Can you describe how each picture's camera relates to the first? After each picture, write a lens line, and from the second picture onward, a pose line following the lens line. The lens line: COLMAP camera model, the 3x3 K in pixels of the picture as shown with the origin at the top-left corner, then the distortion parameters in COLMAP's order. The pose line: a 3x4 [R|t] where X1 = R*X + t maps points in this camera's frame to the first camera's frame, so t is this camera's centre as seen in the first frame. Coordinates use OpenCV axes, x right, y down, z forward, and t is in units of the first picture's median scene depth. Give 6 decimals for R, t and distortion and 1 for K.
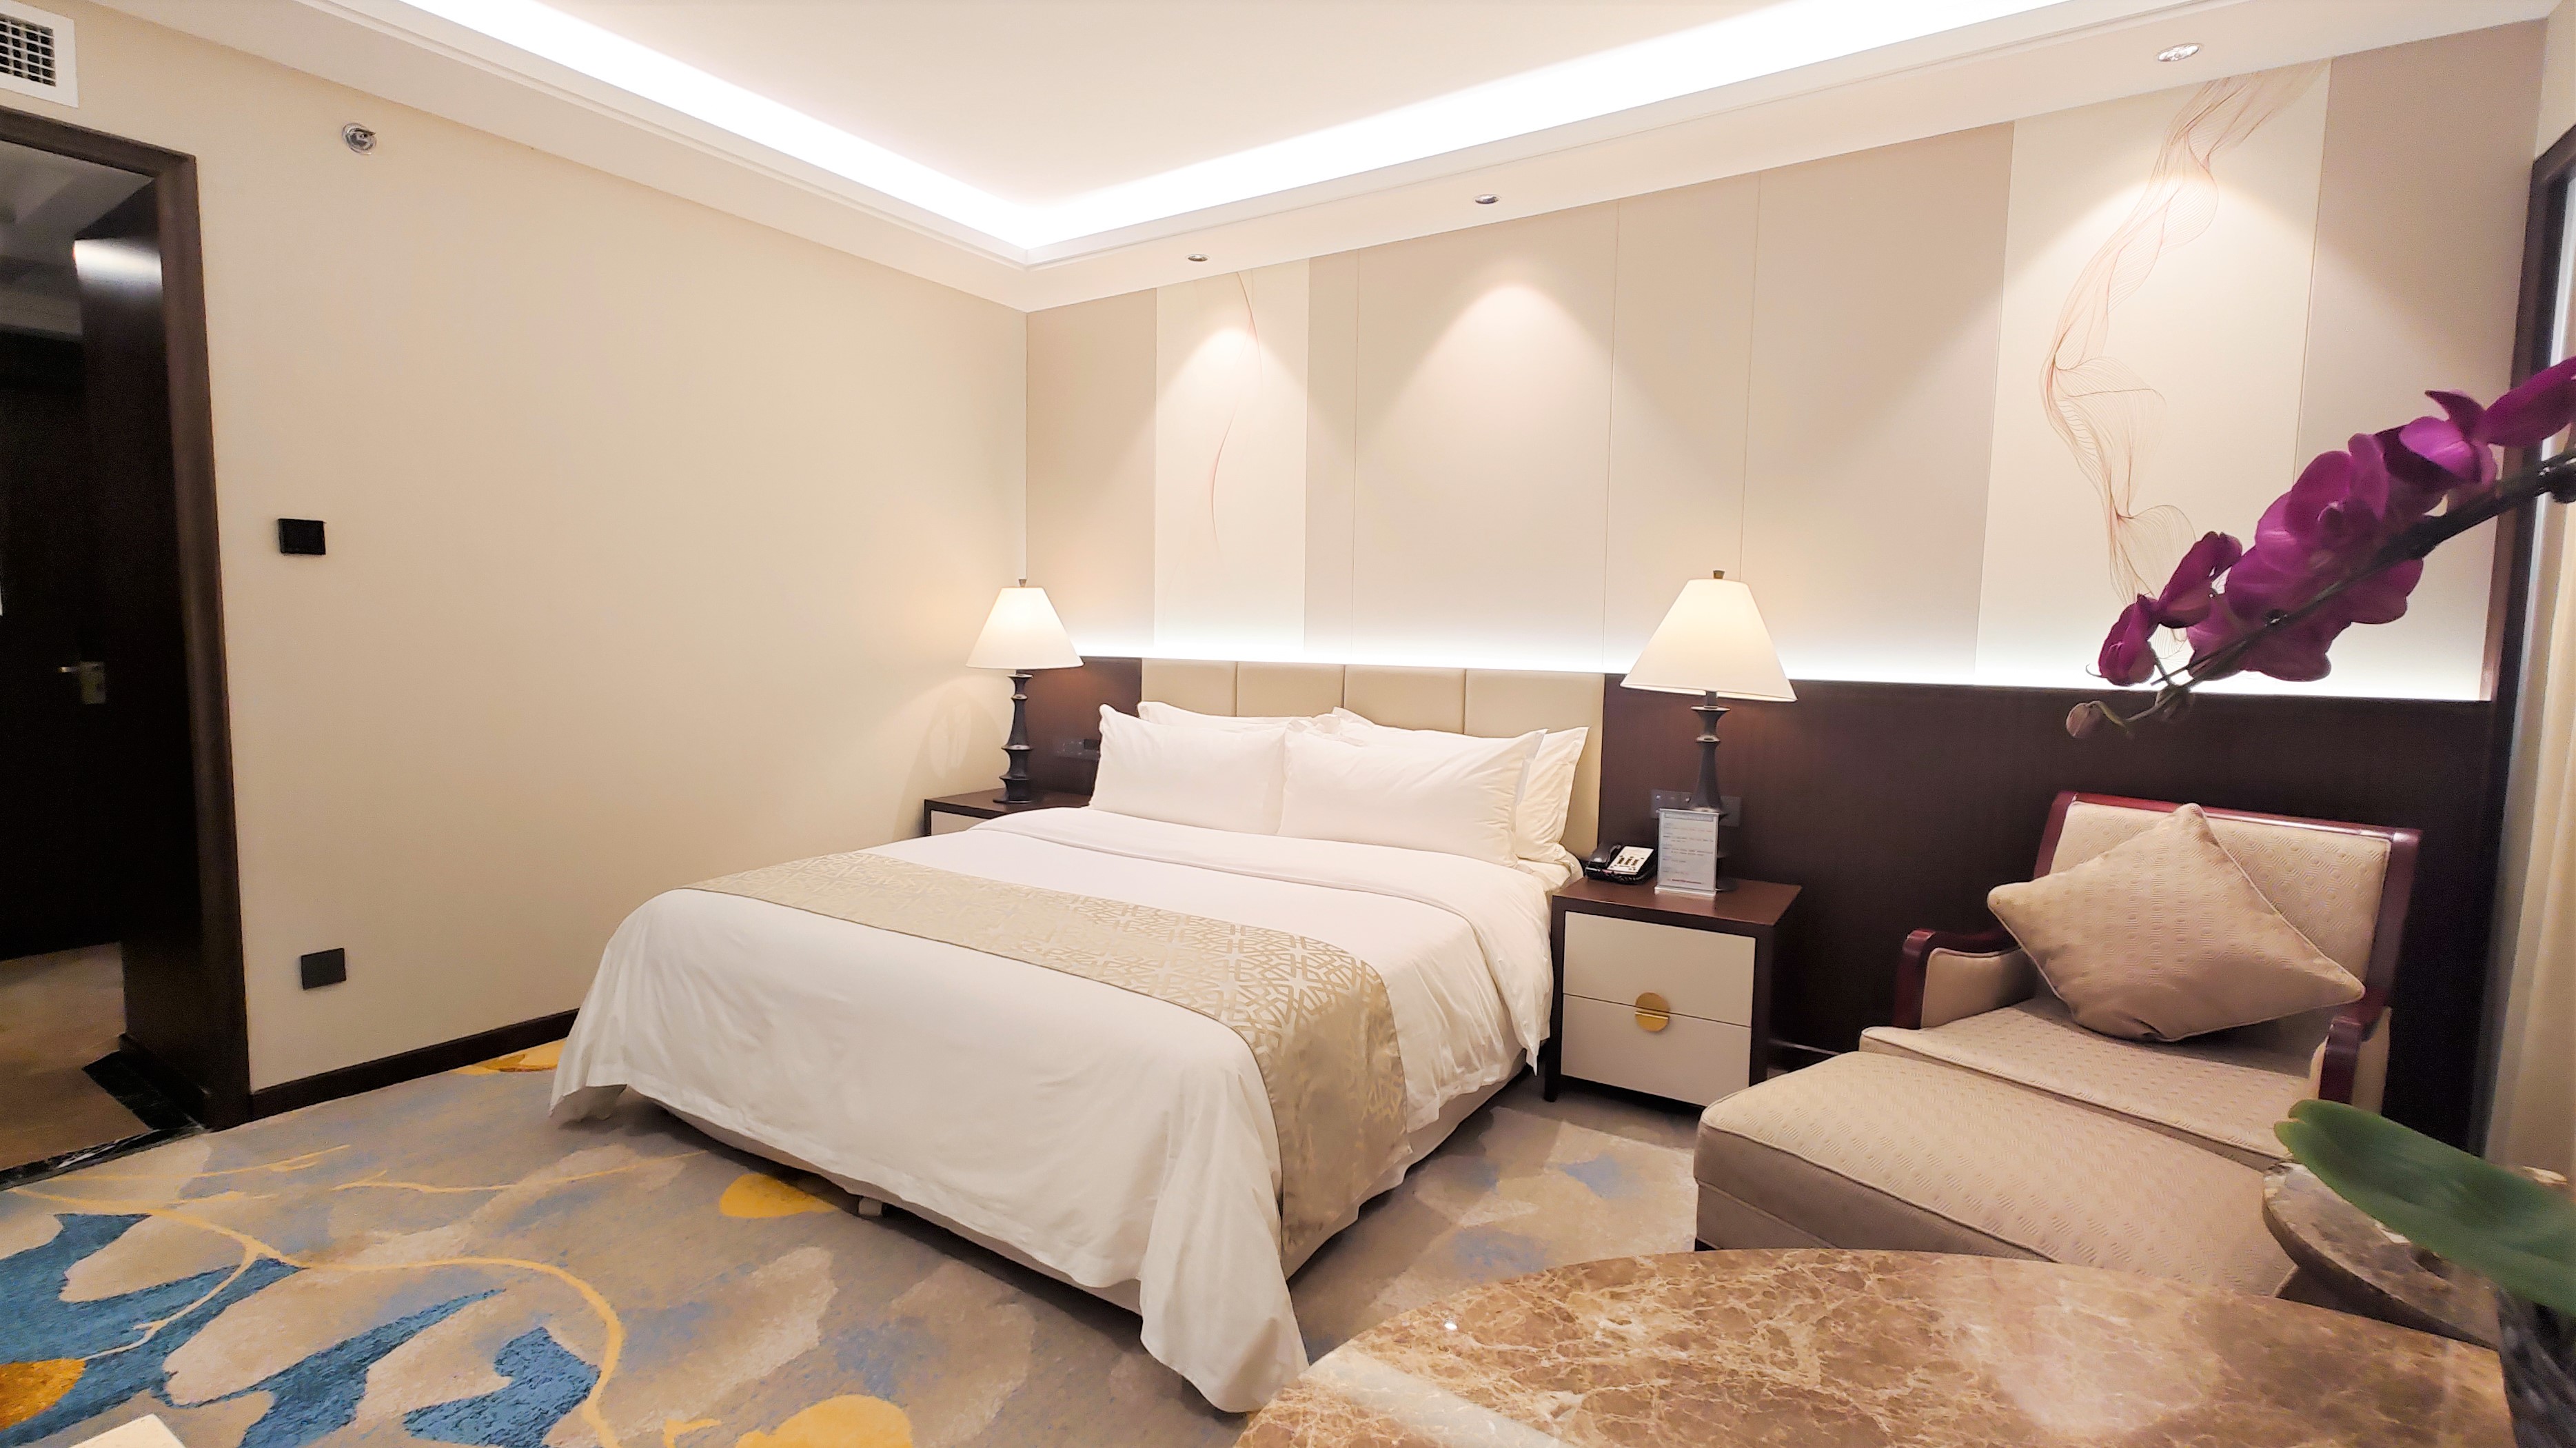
lens RADIAL K [[1135.3, 0, 1286.7], [0, 1135.3, 732.4], [0, 0, 1]] dist [0.002243, 0.000061]
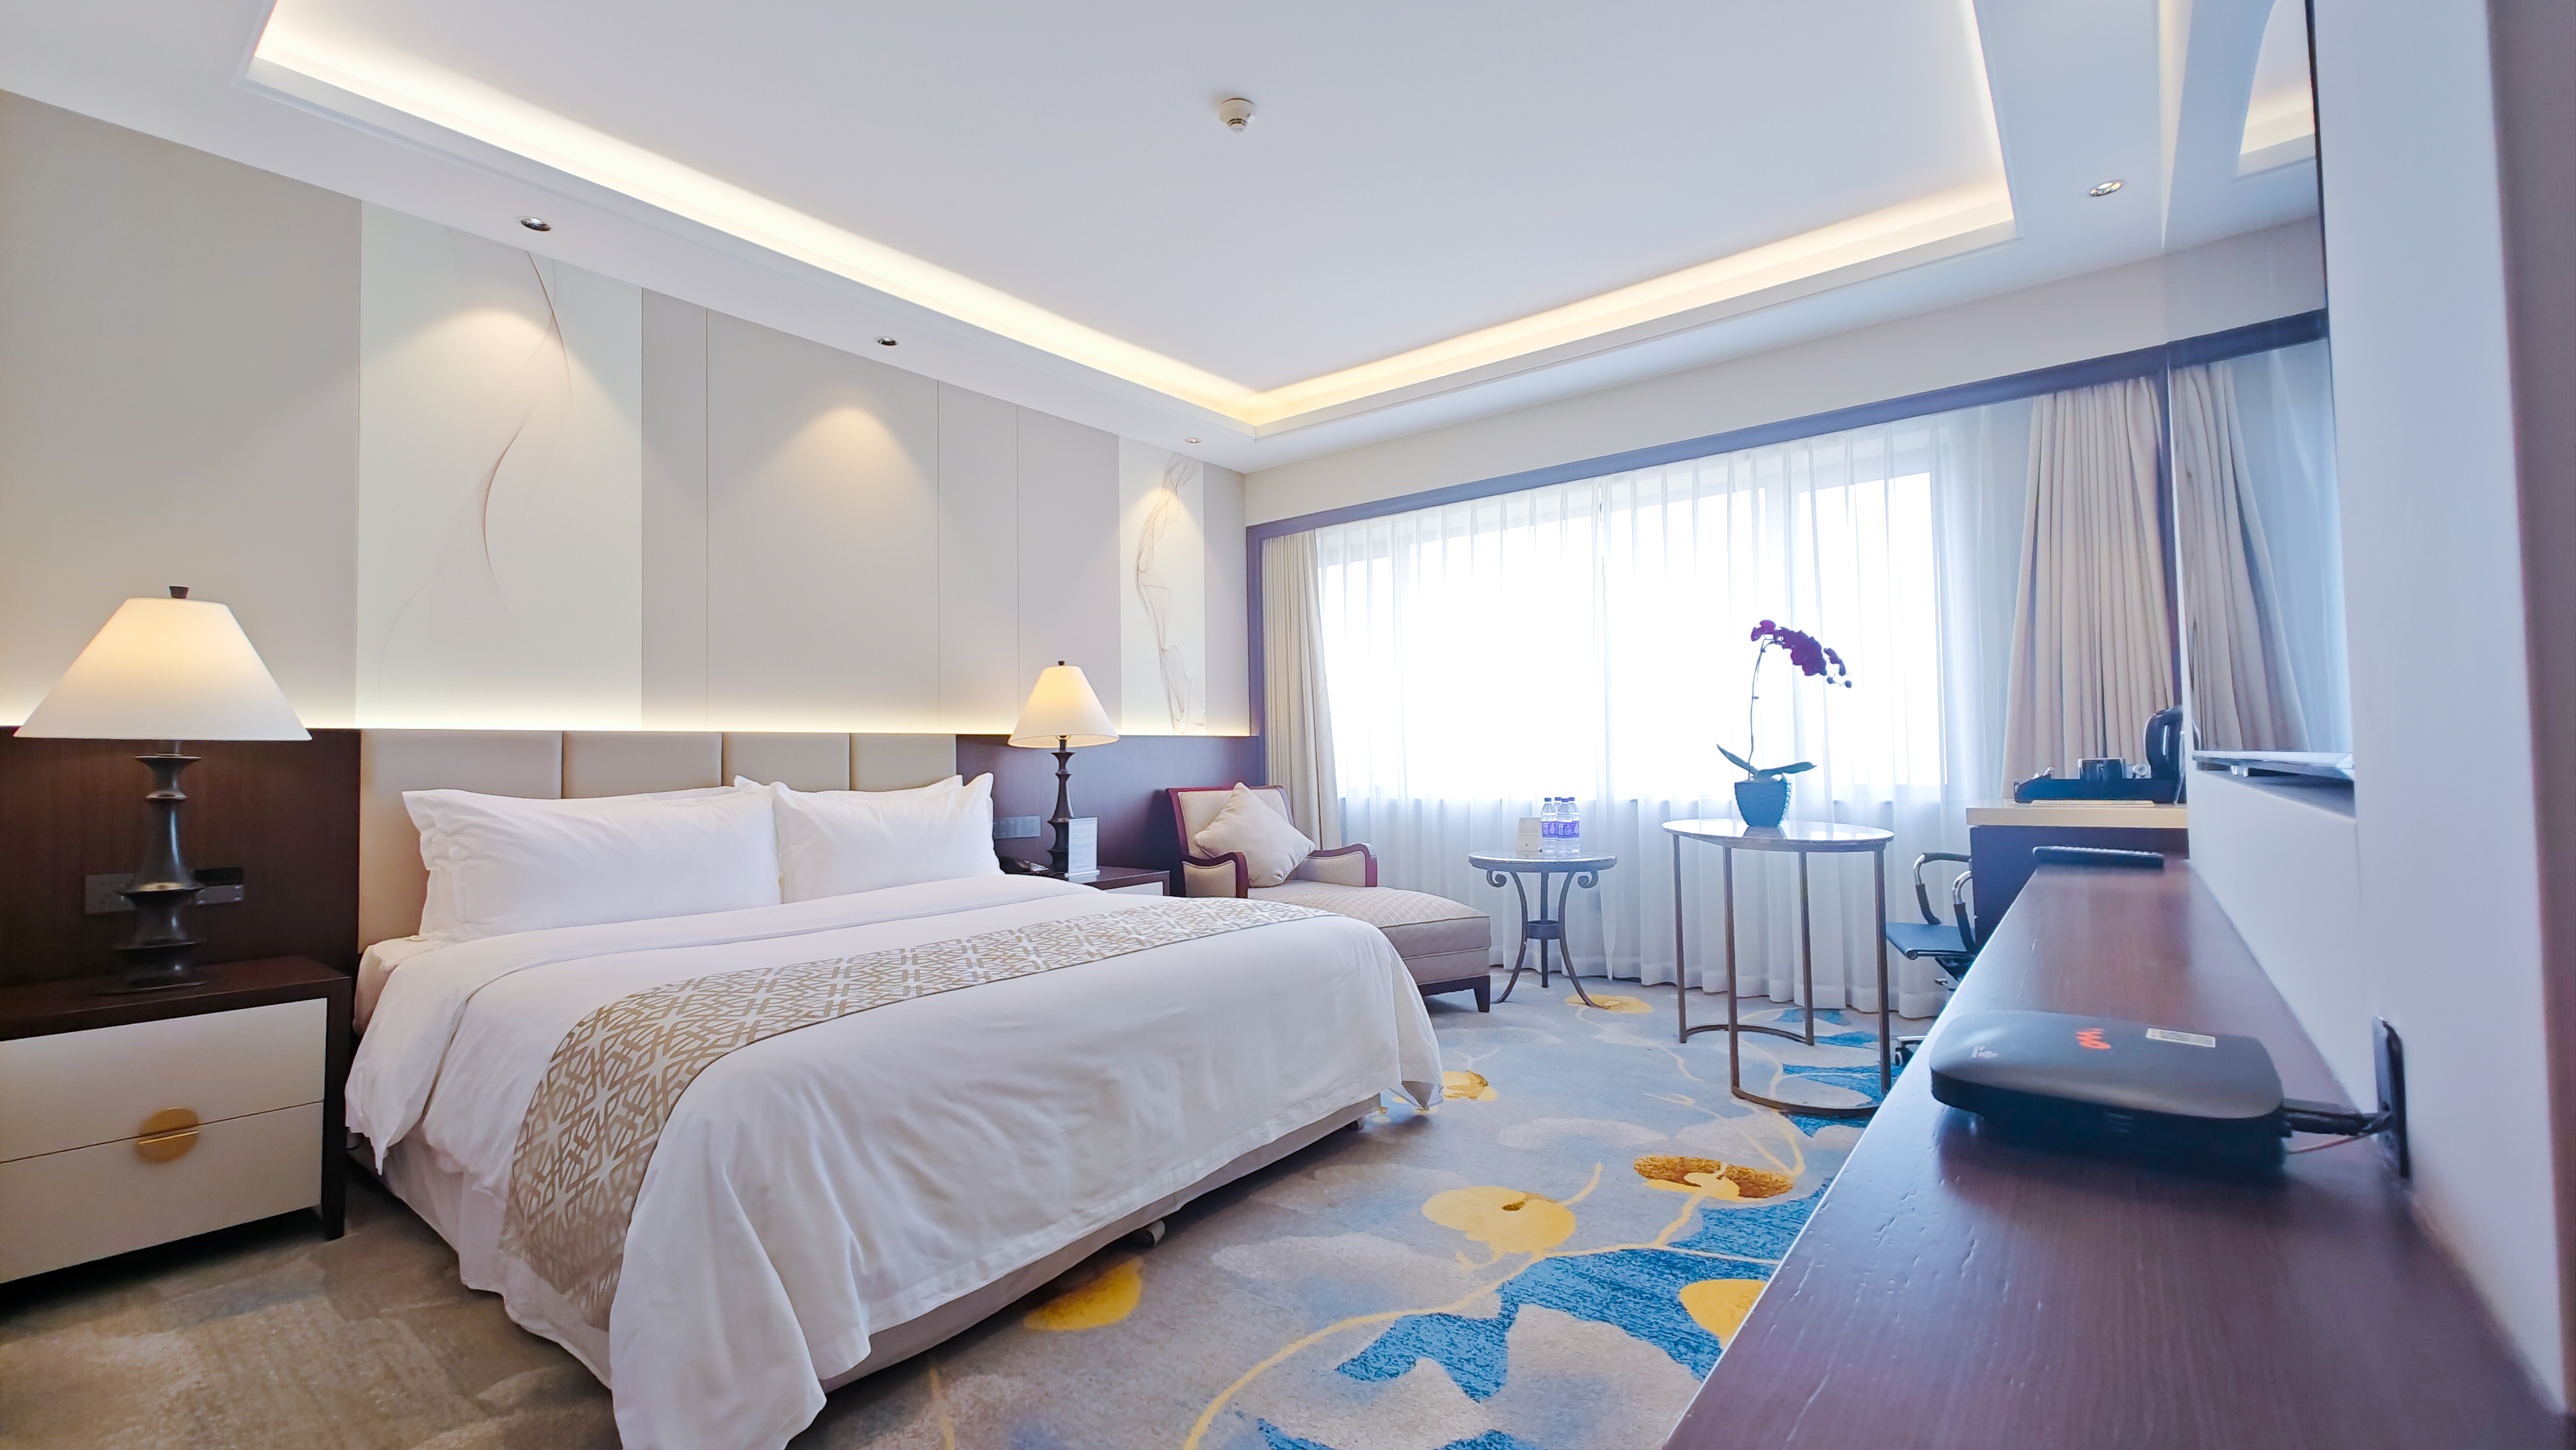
lens RADIAL K [[1049.7, 0, 1273.5], [0, 1049.7, 722.3], [0, 0, 1]] dist [0.001128, -0.000327]
pose [[0.102115, 0.016492, 0.994636, -1.123156], [0.105311, 0.994065, -0.027294, 0.008335], [-0.989183, 0.107533, 0.099772, 0.665675]]
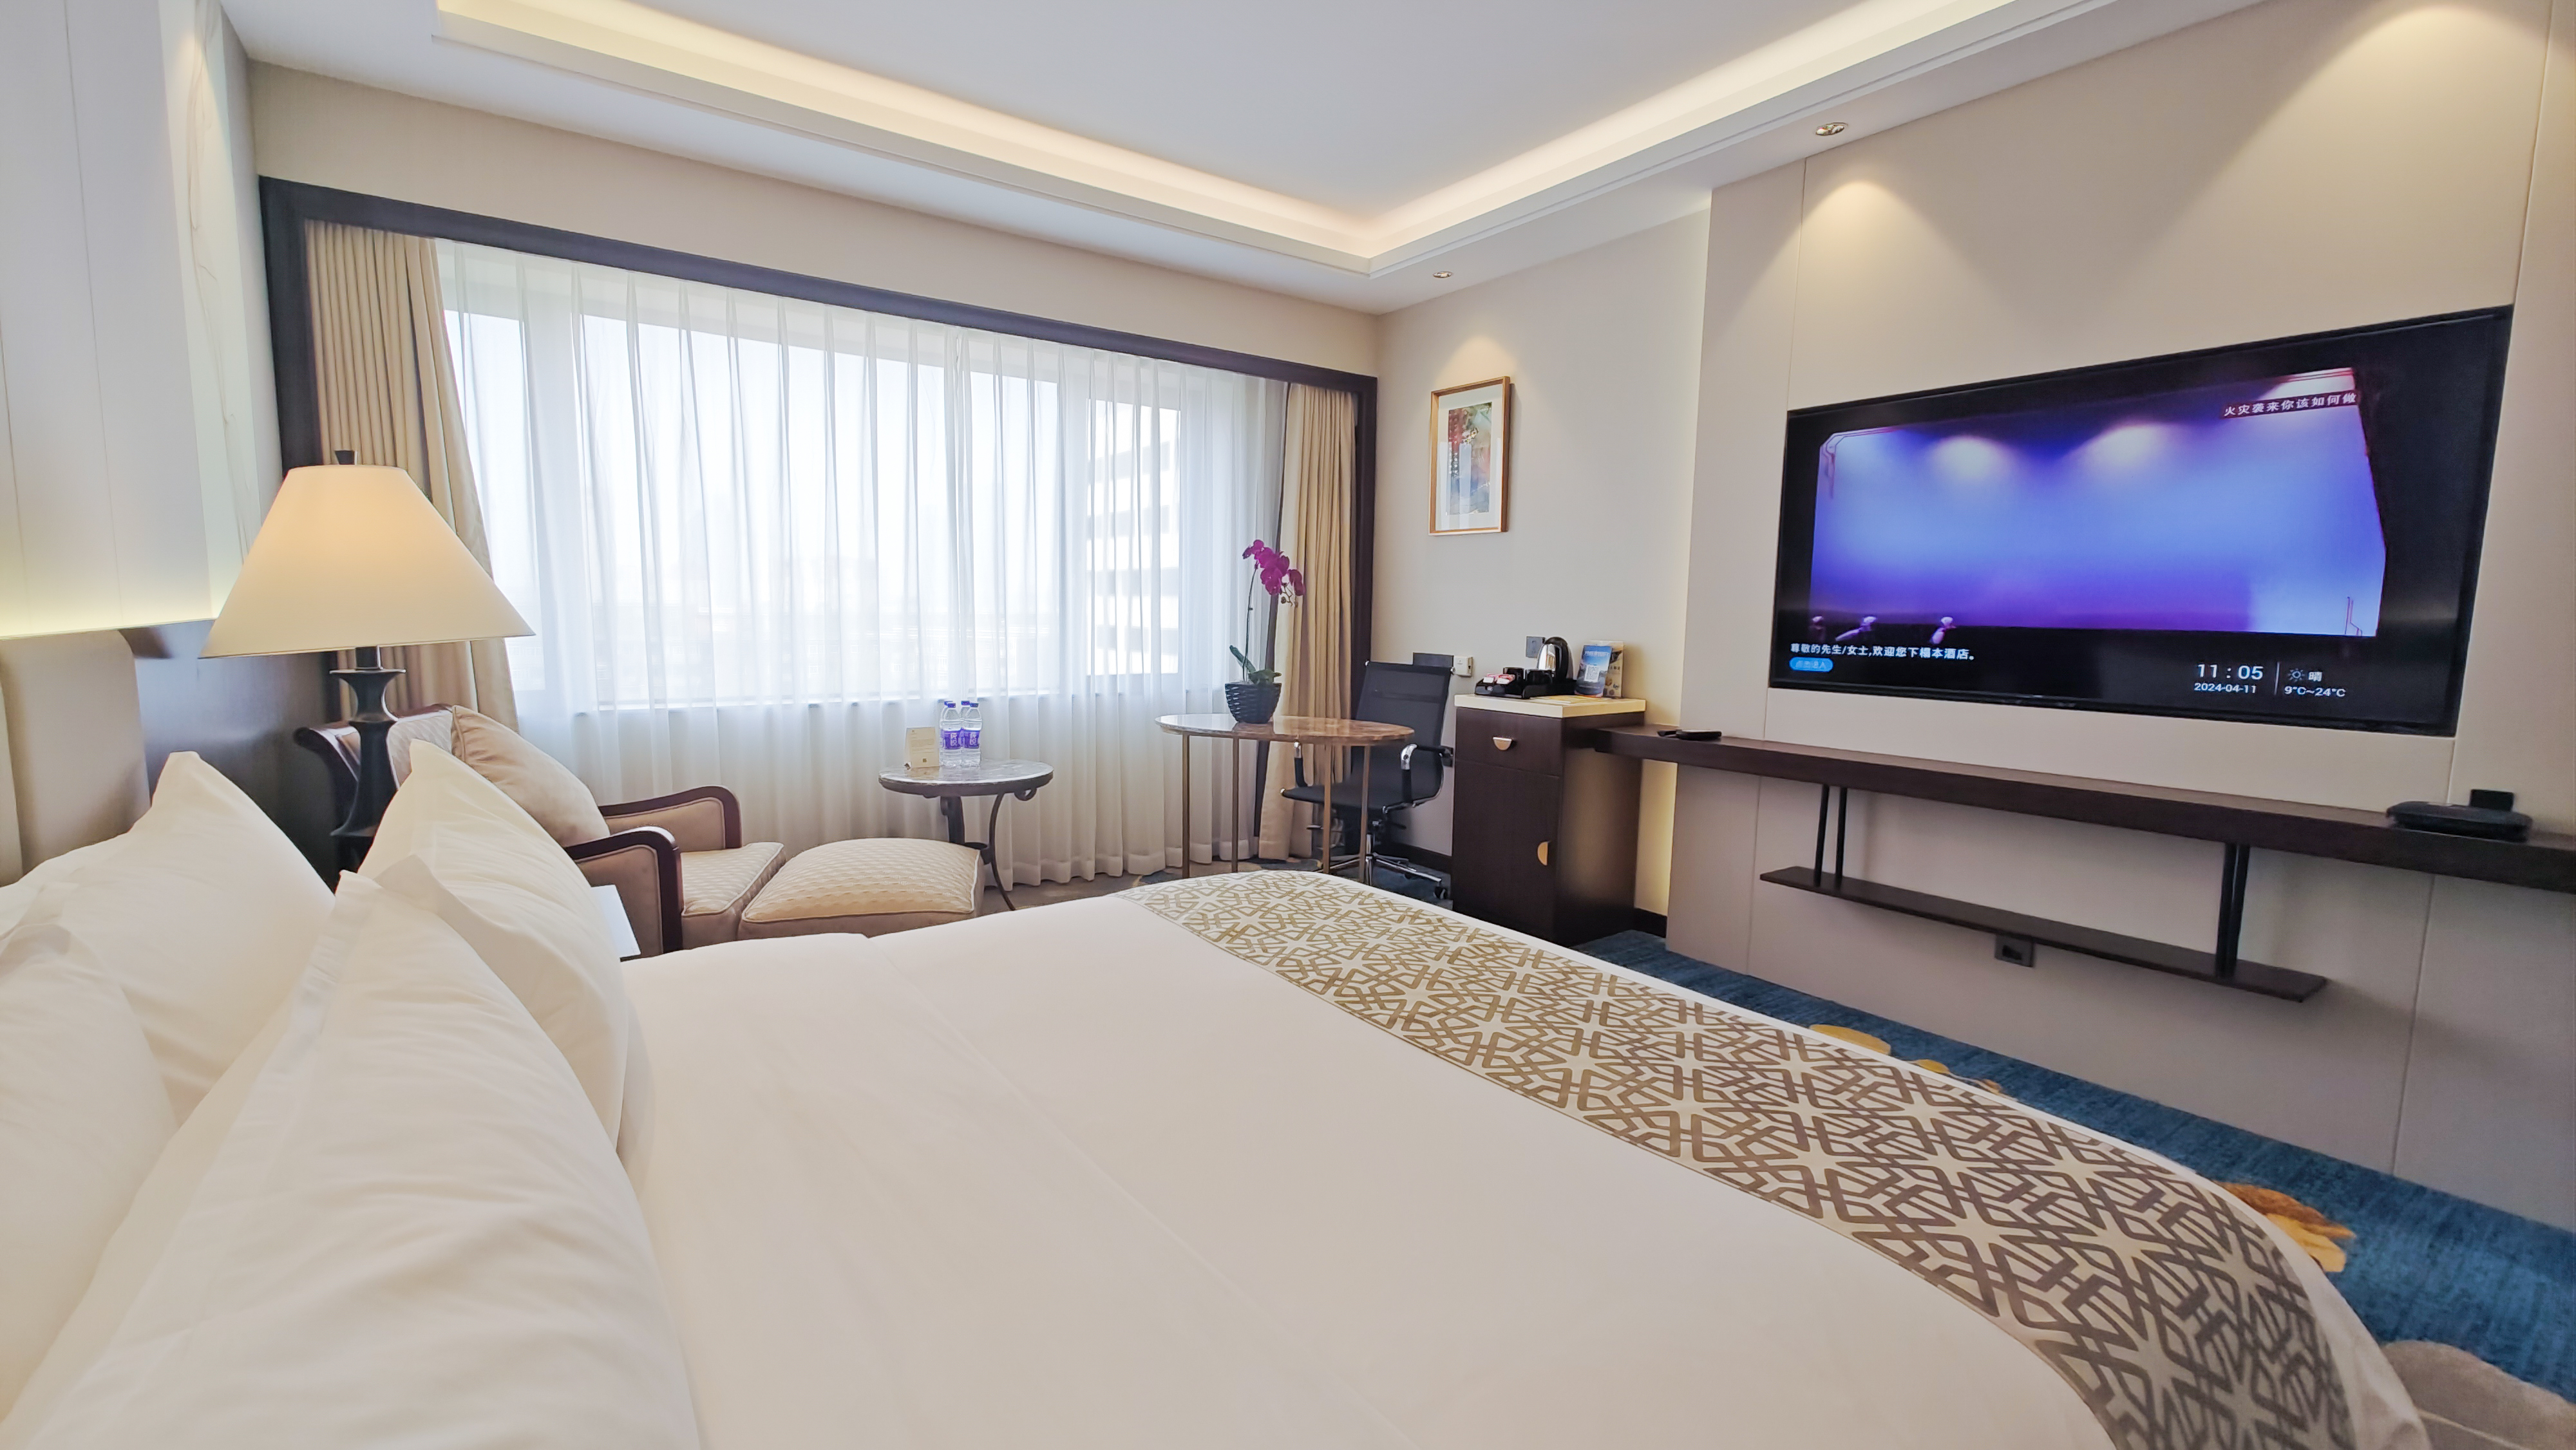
lens RADIAL K [[1049.7, 0, 1273.5], [0, 1049.7, 722.3], [0, 0, 1]] dist [0.001128, -0.000327]
pose [[-0.918956, -0.074817, 0.387197, -0.357339], [0.000412, 0.981656, 0.190661, -0.121679], [-0.394359, 0.175368, -0.902068, 1.555825]]
